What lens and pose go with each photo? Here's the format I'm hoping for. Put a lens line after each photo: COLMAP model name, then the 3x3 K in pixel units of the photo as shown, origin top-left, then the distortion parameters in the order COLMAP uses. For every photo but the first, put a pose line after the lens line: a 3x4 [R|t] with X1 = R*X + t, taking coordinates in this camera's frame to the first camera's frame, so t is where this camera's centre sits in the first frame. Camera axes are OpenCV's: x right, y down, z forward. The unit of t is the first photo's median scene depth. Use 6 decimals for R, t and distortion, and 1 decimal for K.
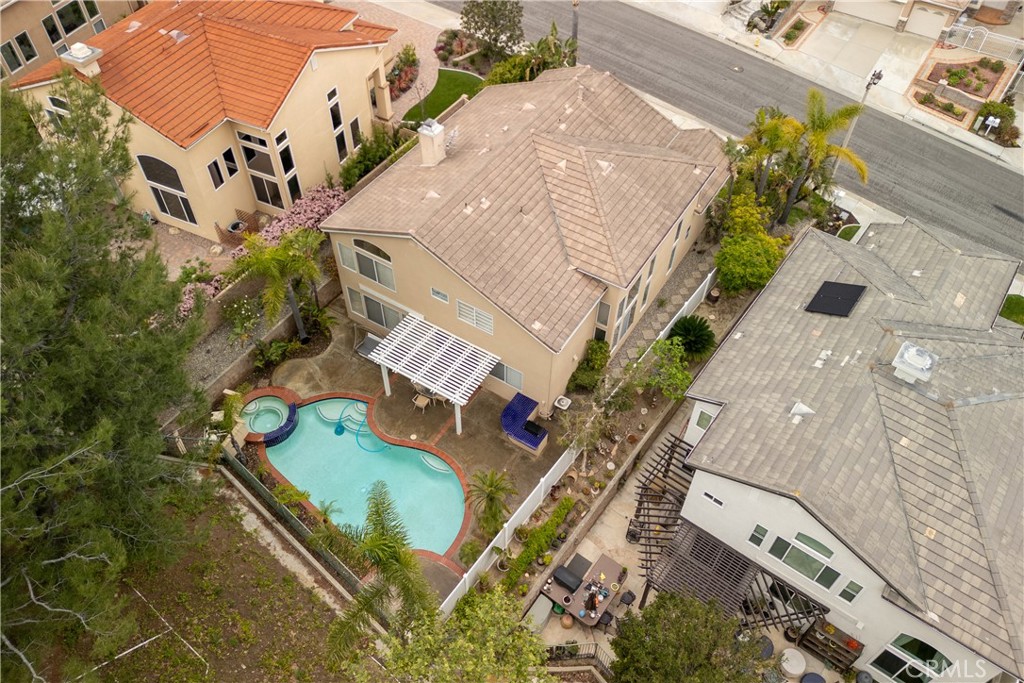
lens RADIAL K [[709.2, 0, 495.5], [0, 709.2, 344.8], [0, 0, 1]] dist [0.066488, -0.059410]
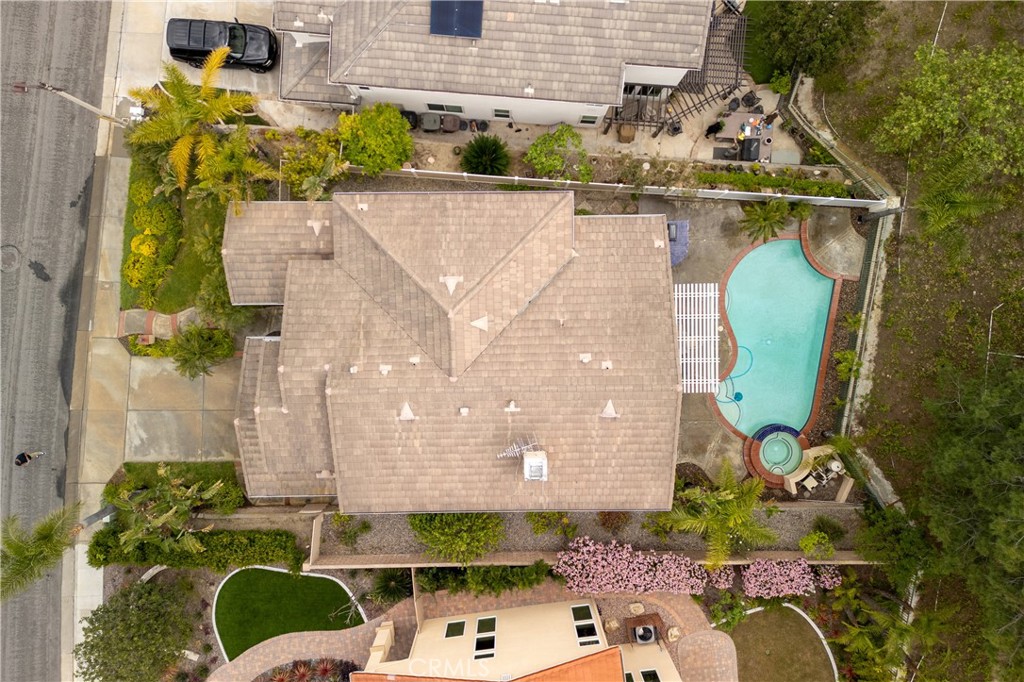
lens RADIAL K [[709.2, 0, 529.3], [0, 709.2, 338.6], [0, 0, 1]] dist [0.066488, -0.059410]
pose [[-0.548862, -0.835209, -0.034303, 0.073272], [0.641274, -0.447030, 0.623644, -0.760763], [-0.536207, 0.320297, 0.780956, 0.297321]]
